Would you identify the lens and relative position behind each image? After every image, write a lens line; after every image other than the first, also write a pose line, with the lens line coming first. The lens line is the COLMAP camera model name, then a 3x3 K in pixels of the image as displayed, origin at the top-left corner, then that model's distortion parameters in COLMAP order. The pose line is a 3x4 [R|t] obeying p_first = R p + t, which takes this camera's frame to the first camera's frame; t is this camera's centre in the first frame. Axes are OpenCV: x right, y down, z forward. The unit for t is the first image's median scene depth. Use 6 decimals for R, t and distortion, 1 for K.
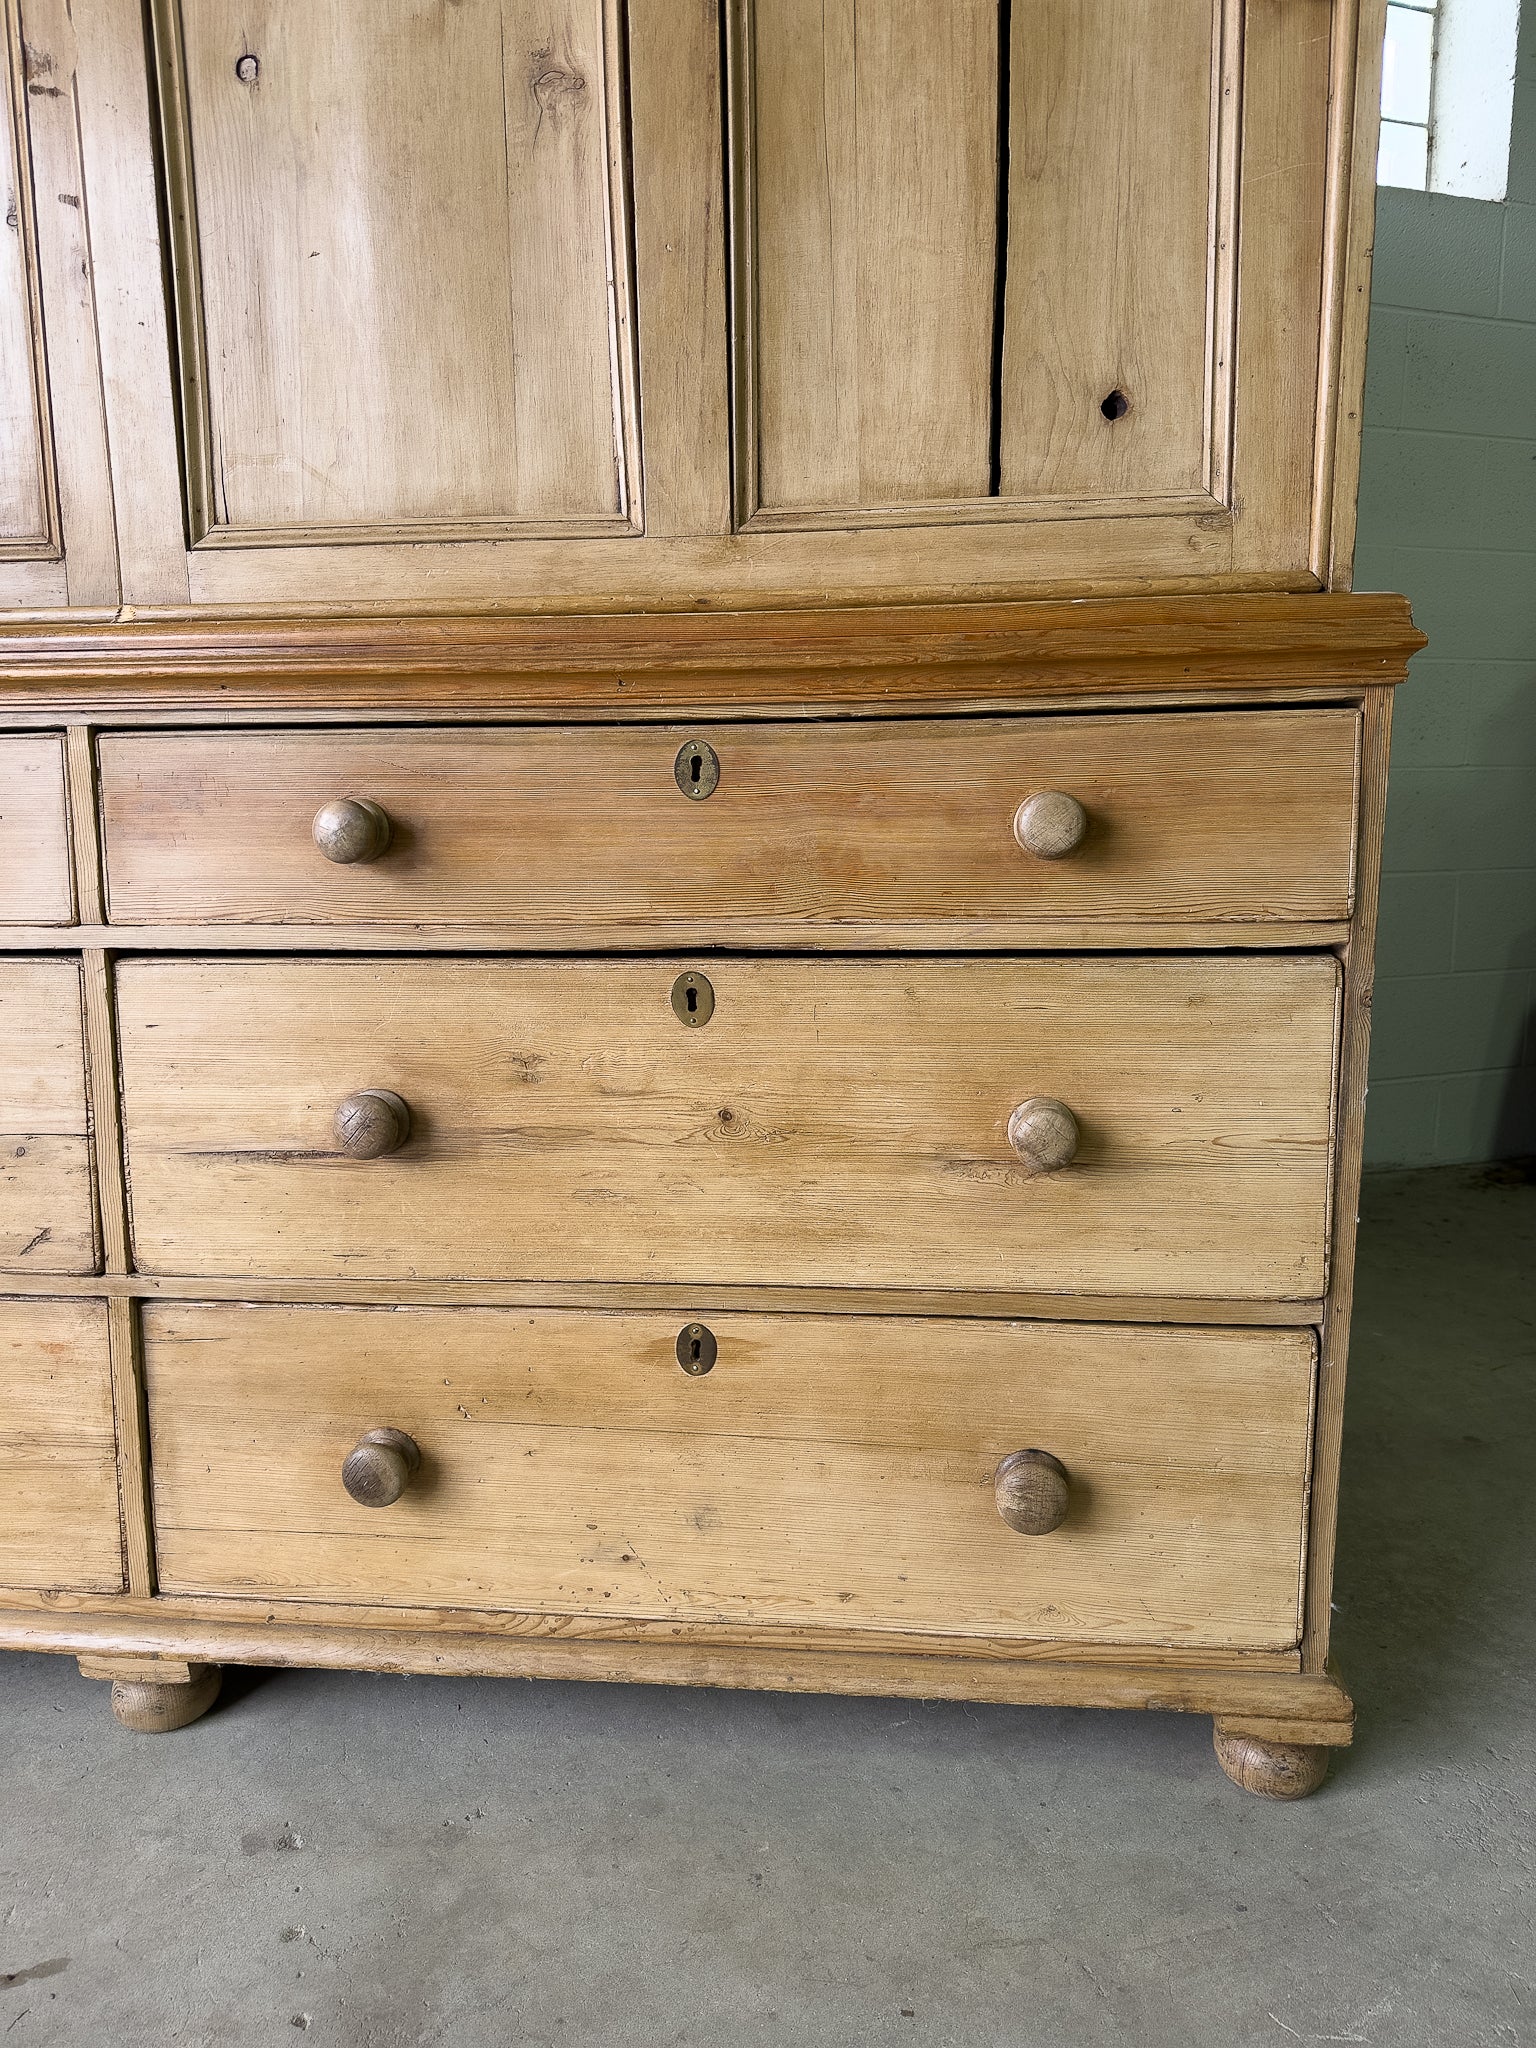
lens RADIAL K [[1433.6, 0, 766.6], [0, 1433.6, 1040.3], [0, 0, 1]] dist [0.069860, -0.077221]
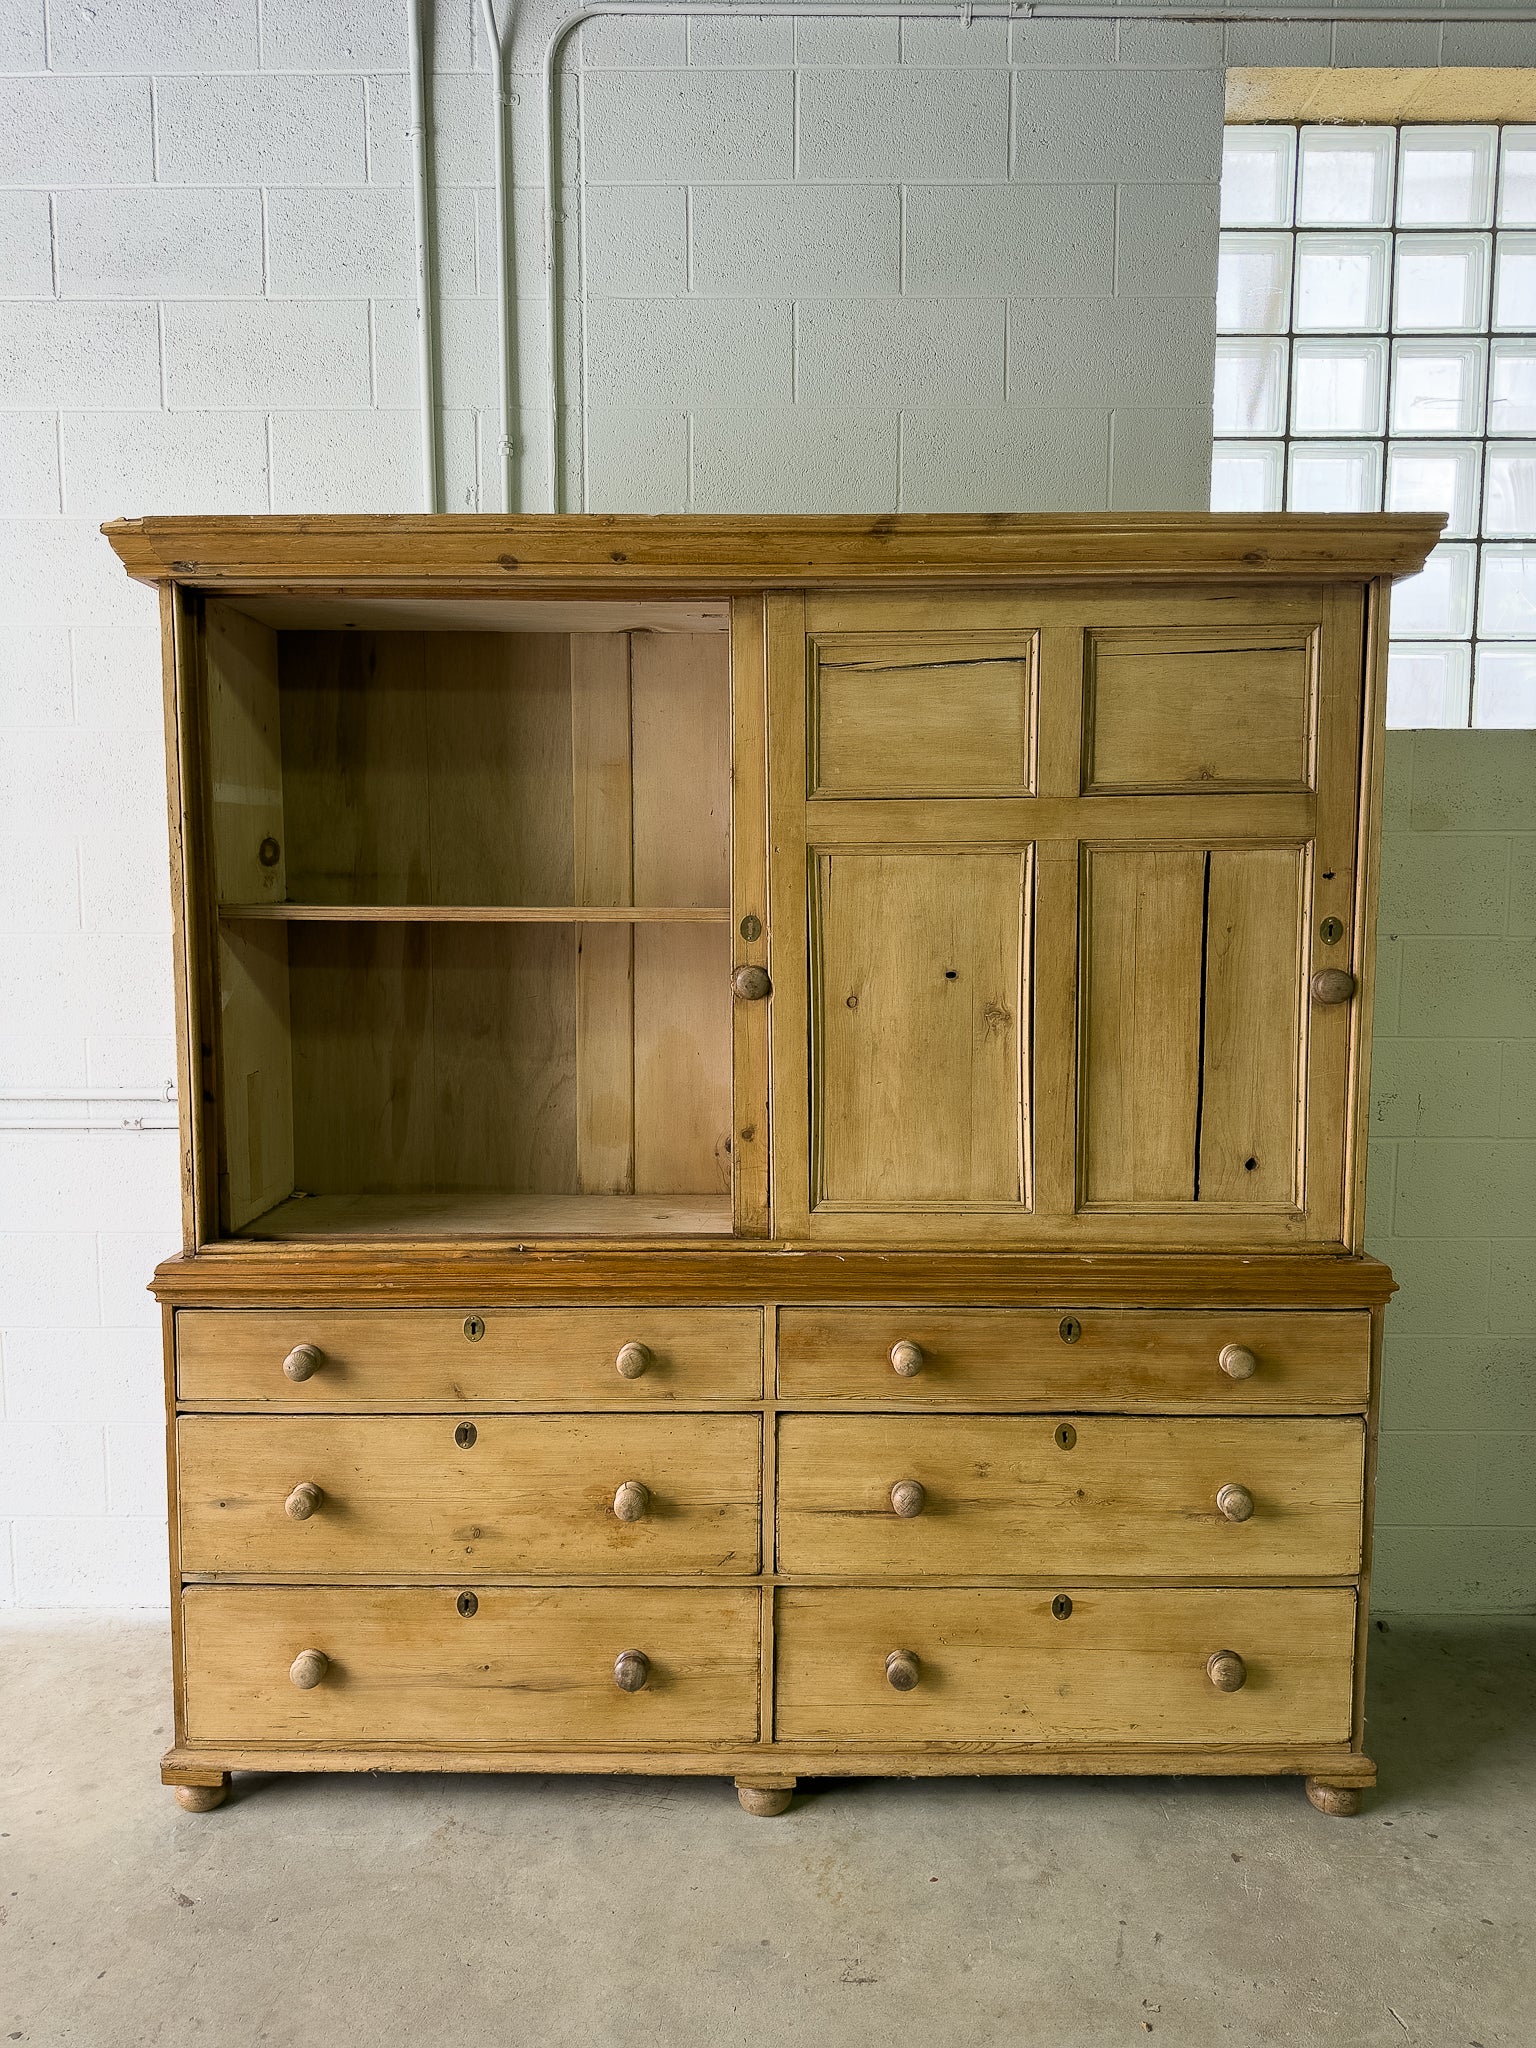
lens RADIAL K [[1433.6, 0, 779.3], [0, 1433.6, 1024.6], [0, 0, 1]] dist [0.069860, -0.077221]
pose [[0.994601, -0.001375, 0.103768, -0.678620], [0.008498, 0.997633, -0.068231, -0.484260], [-0.103428, 0.068745, 0.992258, -1.085019]]
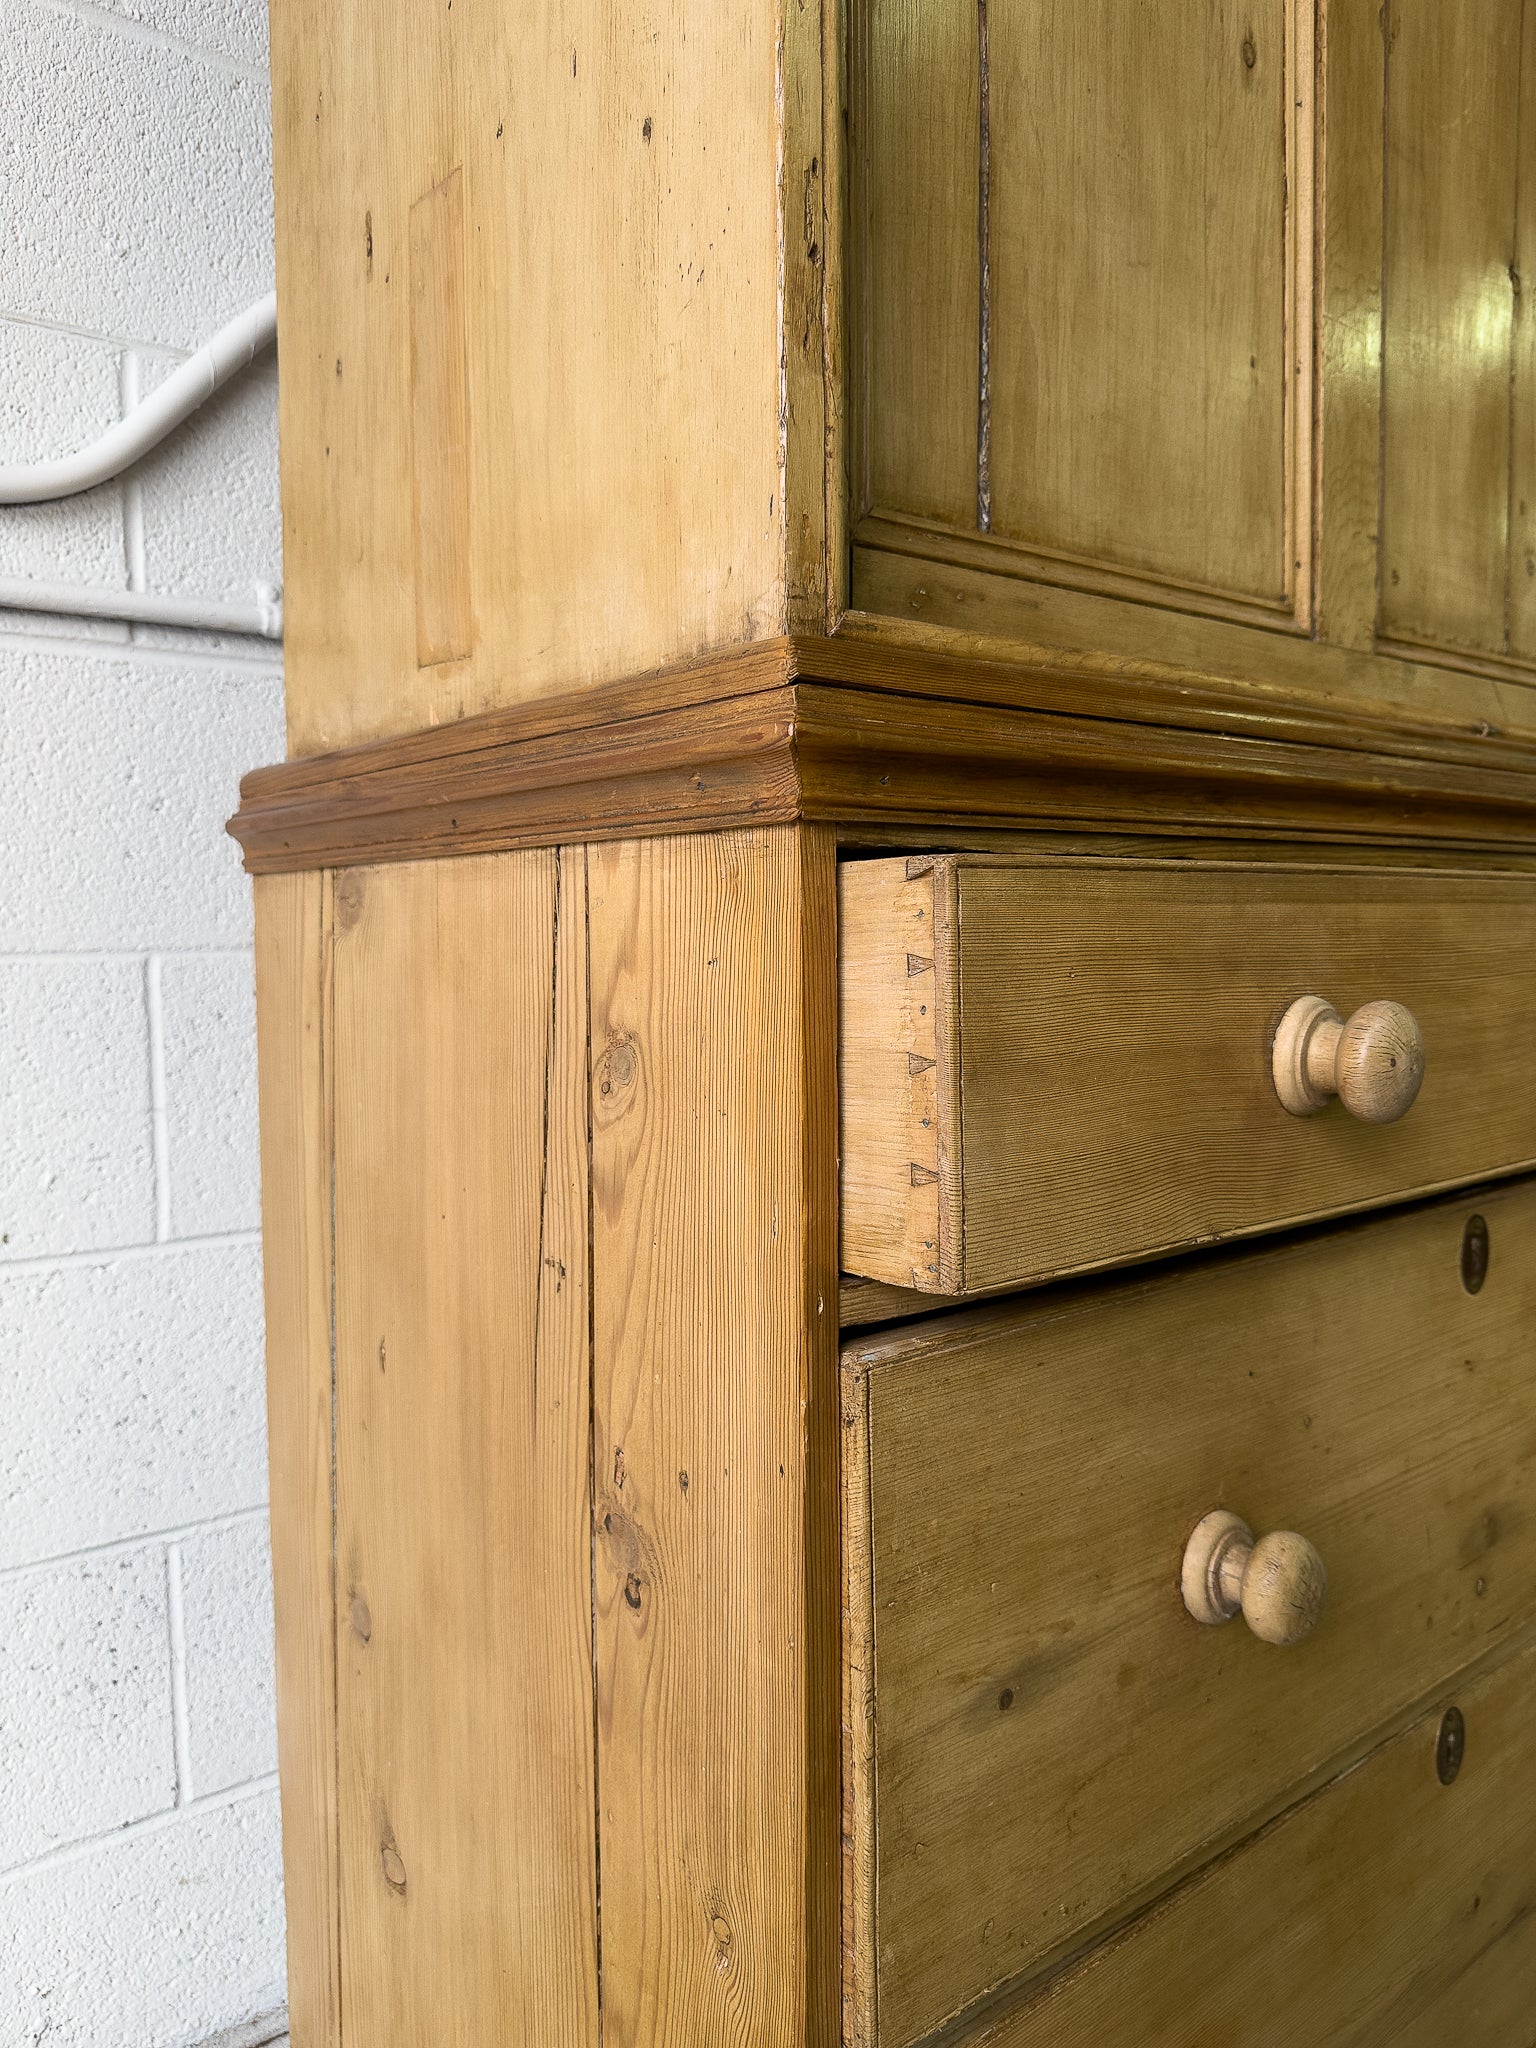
lens RADIAL K [[1456.7, 0, 767.1], [0, 1456.7, 1014.5], [0, 0, 1]] dist [0.027254, -0.032852]
pose [[0.697751, -0.041740, 0.715123, -1.669356], [0.117402, 0.991466, -0.056680, -0.154259], [-0.706654, 0.123506, 0.696696, 0.809223]]
